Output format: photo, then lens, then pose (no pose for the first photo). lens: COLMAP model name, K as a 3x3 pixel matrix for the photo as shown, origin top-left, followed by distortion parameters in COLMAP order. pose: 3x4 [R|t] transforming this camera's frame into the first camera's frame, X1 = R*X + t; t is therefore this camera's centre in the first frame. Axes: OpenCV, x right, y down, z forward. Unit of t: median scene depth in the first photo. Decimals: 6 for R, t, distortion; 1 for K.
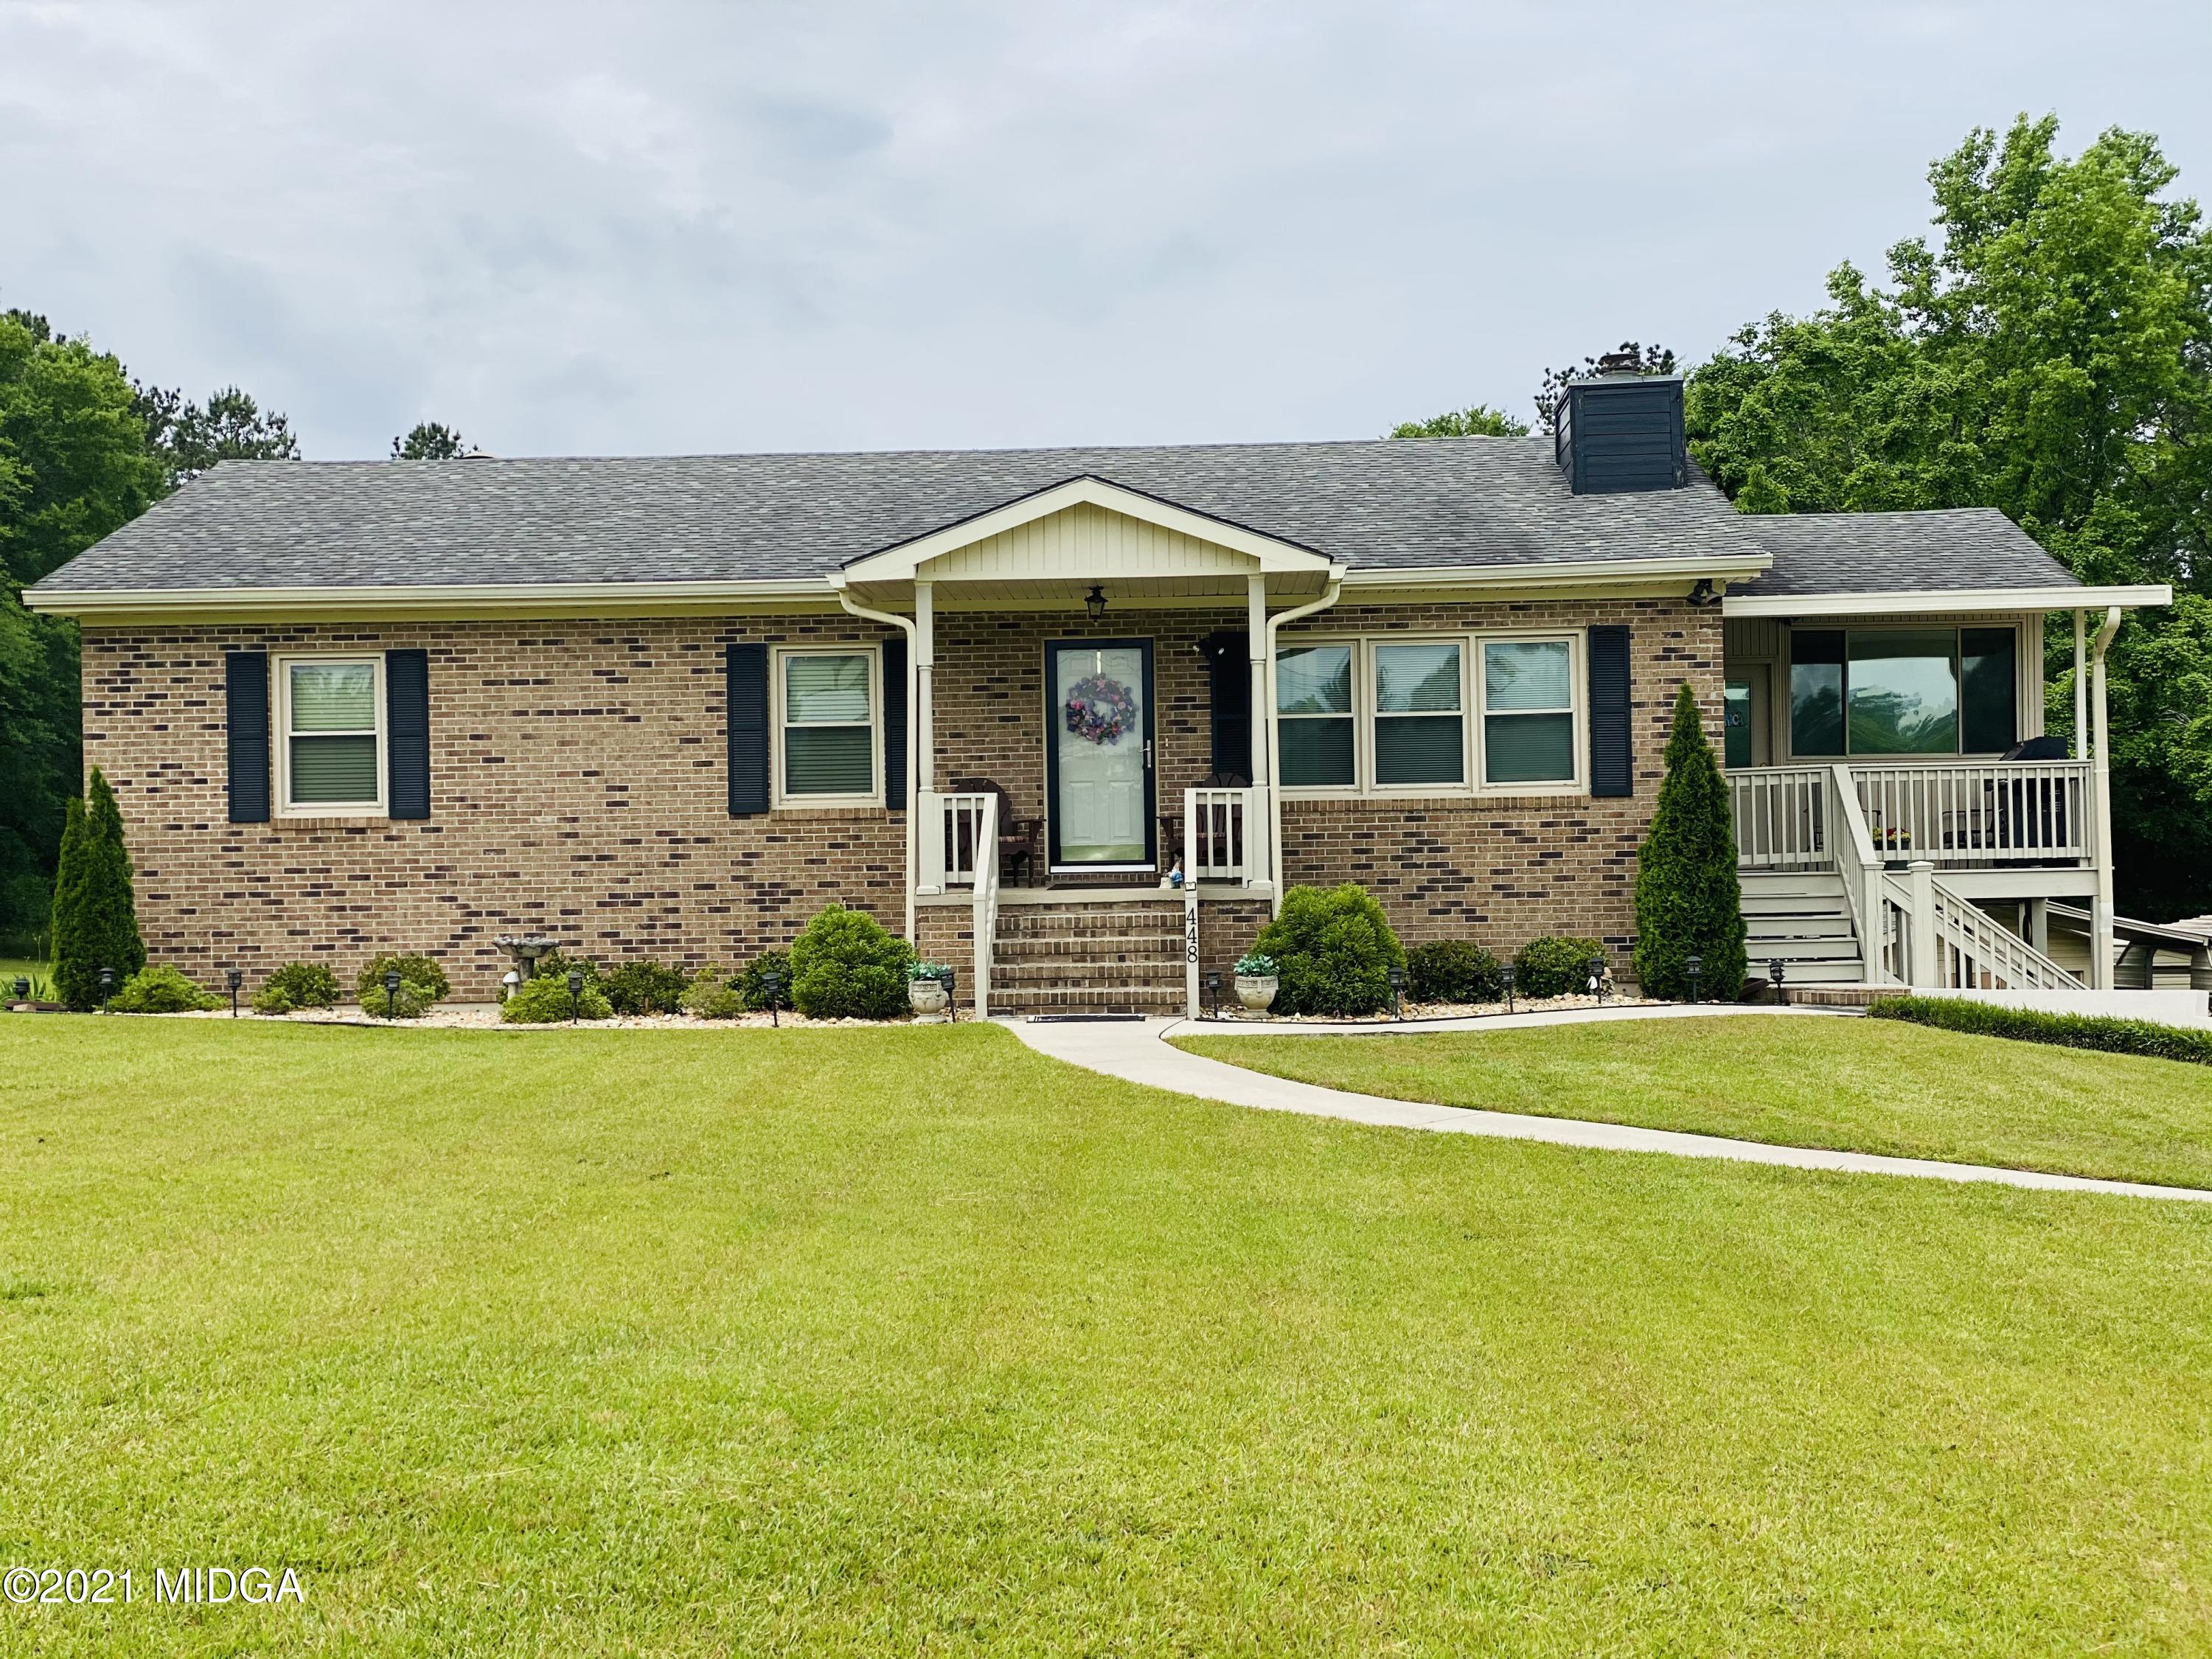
lens RADIAL K [[3280.0, 0, 1106.6], [0, 3280.0, 825.1], [0, 0, 1]] dist [0.090320, 0.000000]
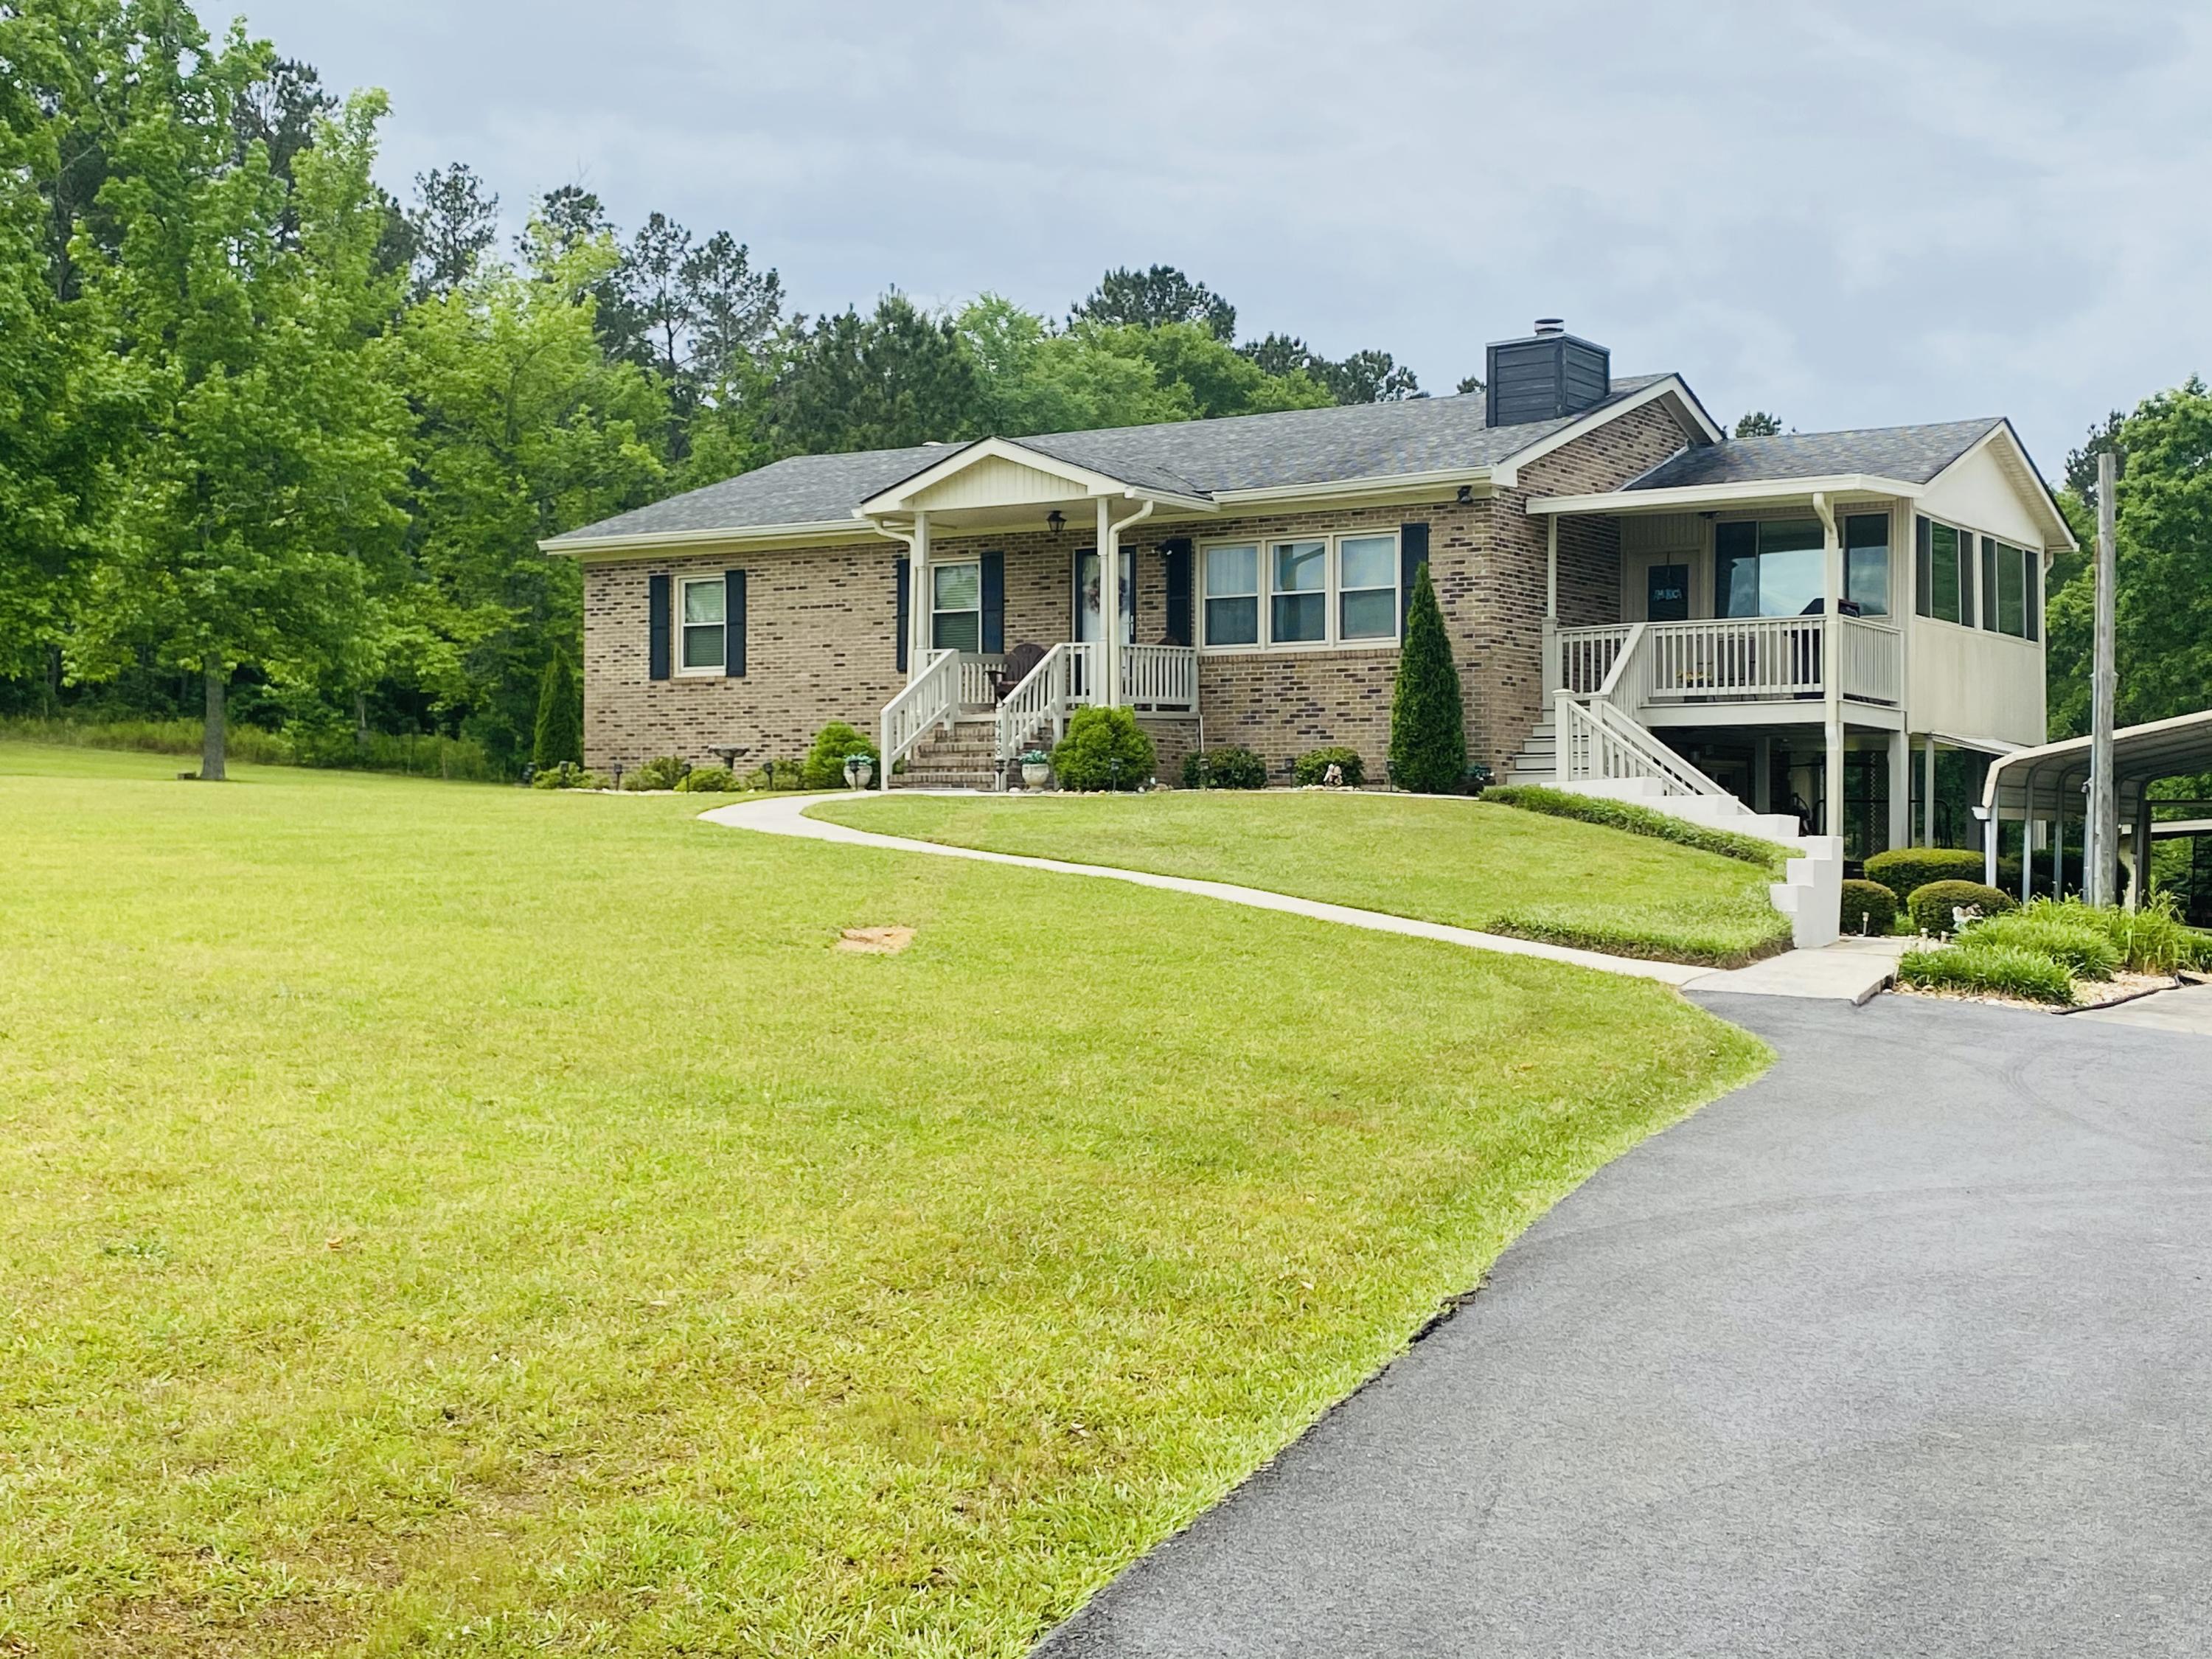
lens RADIAL K [[2855.7, 0, 1101.9], [0, 2855.7, 827.0], [0, 0, 1]] dist [0.042743, 0.000000]
pose [[0.854976, 0.014356, -0.518469, 0.657127], [-0.004190, 0.999775, 0.020774, 0.041458], [0.518651, -0.015589, 0.854844, -0.089325]]
